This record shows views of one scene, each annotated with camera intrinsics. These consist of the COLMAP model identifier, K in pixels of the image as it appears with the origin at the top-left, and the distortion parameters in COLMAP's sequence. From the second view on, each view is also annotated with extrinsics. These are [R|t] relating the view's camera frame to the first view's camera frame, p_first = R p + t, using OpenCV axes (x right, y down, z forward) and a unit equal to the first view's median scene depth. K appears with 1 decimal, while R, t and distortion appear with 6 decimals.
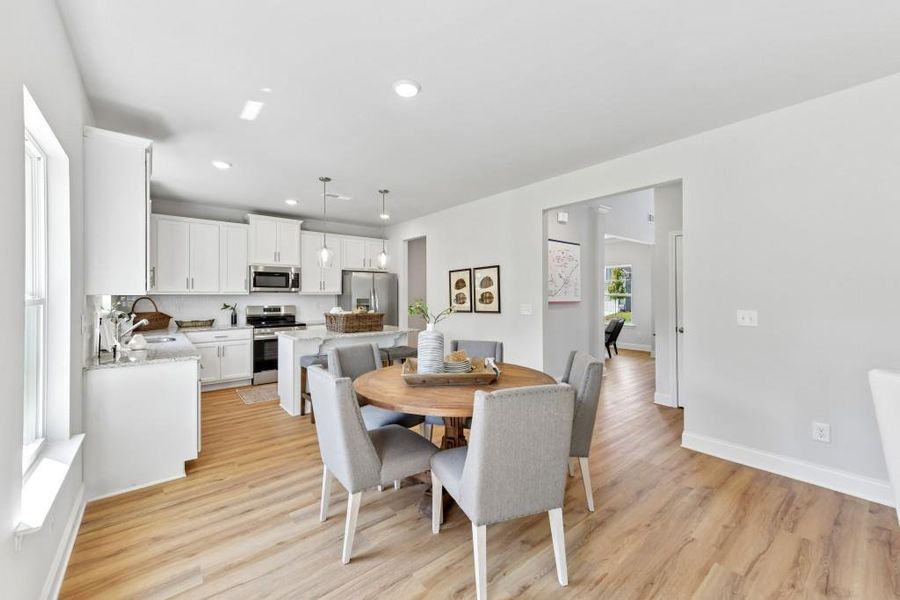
lens RADIAL K [[359.3, 0, 444.0], [0, 359.3, 294.0], [0, 0, 1]] dist [0.012236, -0.000334]
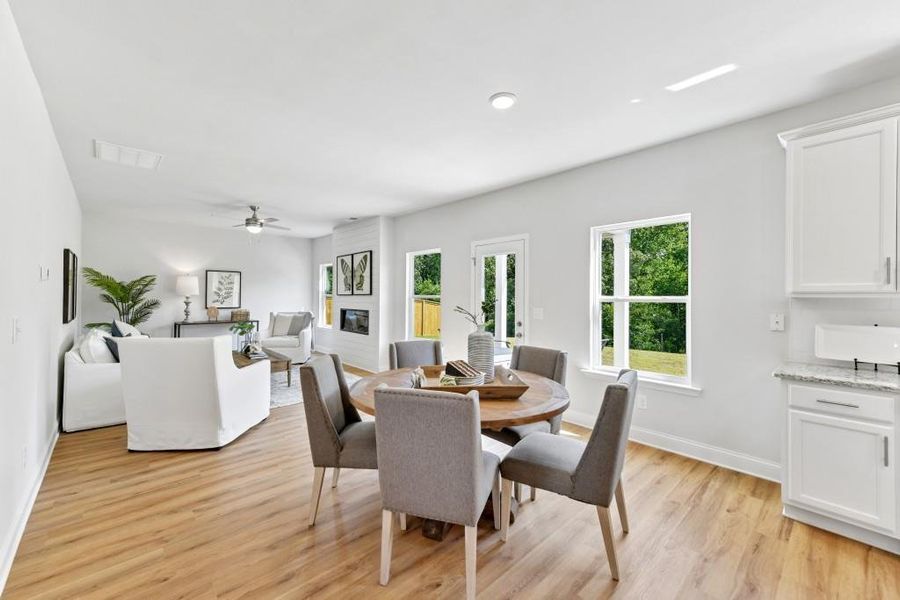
lens RADIAL K [[359.3, 0, 450.9], [0, 359.3, 297.4], [0, 0, 1]] dist [0.012236, -0.000334]
pose [[-0.996779, -0.003728, -0.080111, 0.058861], [-0.003634, 0.999993, -0.001316, 0.003744], [0.080116, -0.001021, -0.996785, 0.915600]]
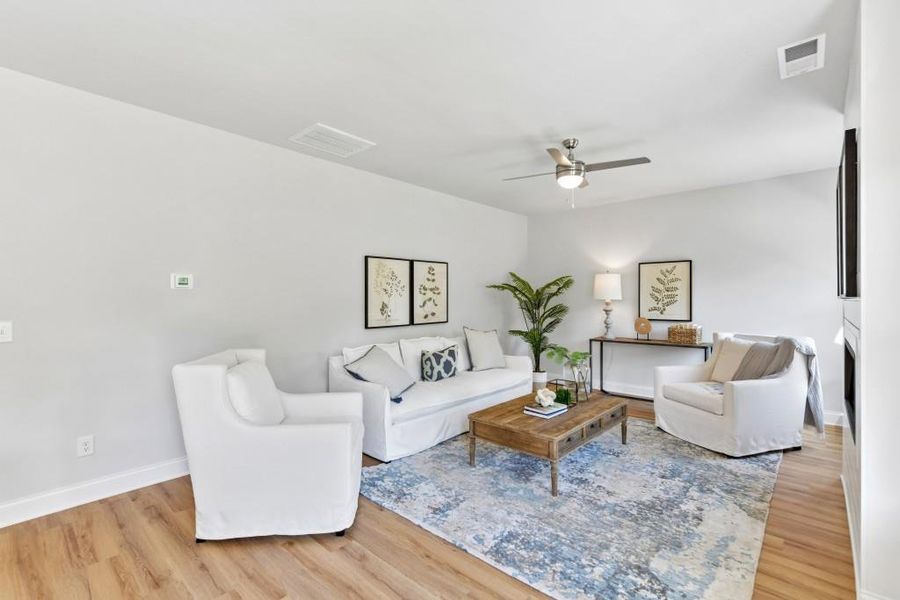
lens RADIAL K [[406.2, 0, 444.9], [0, 406.2, 299.5], [0, 0, 1]] dist [0.003872, 0.002239]
pose [[-0.148050, 0.003277, 0.988975, -0.072042], [-0.002089, 0.999991, -0.003626, 0.000459], [-0.988978, -0.002603, -0.148041, 0.113062]]
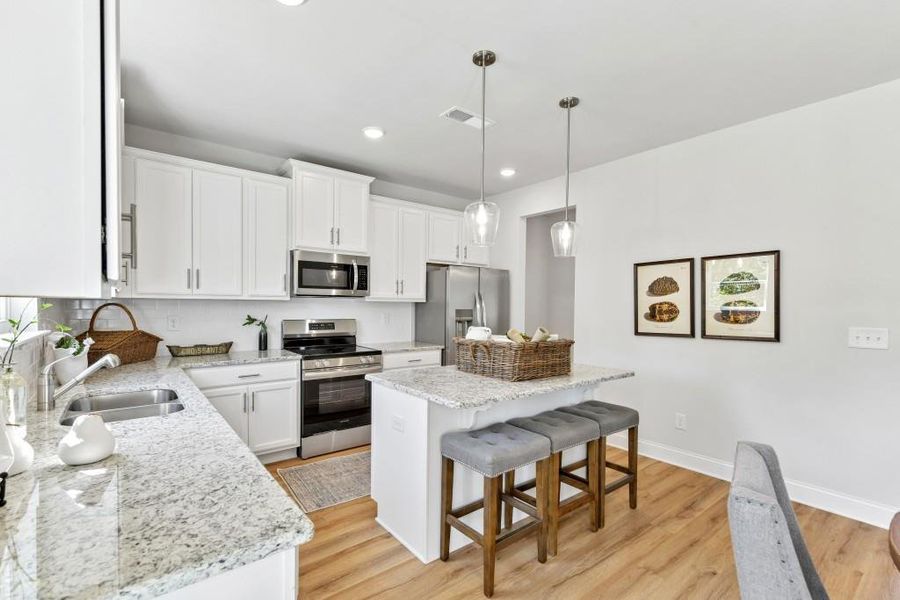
lens RADIAL K [[406.2, 0, 445.9], [0, 406.2, 312.9], [0, 0, 1]] dist [0.003872, 0.002239]
pose [[0.999846, 0.013691, -0.010988, -0.303735], [-0.013401, 0.999570, 0.026082, 0.001313], [0.011341, -0.025931, 0.999599, 0.374683]]
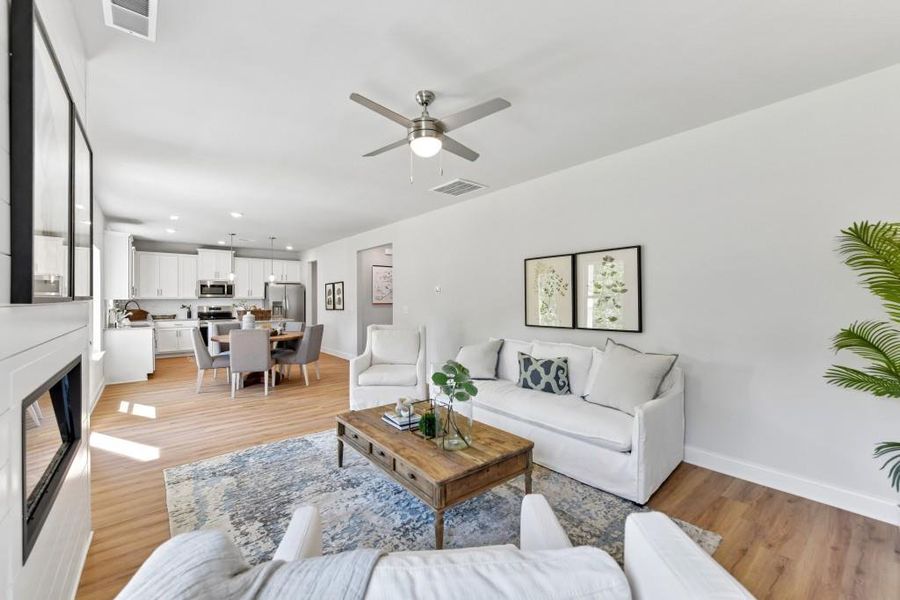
lens RADIAL K [[359.3, 0, 437.0], [0, 359.3, 299.3], [0, 0, 1]] dist [0.012236, -0.000334]
pose [[0.999984, 0.000046, -0.005664, 0.561493], [-0.000015, 0.999985, 0.005566, -0.006463], [0.005664, -0.005566, 0.999968, -0.632969]]
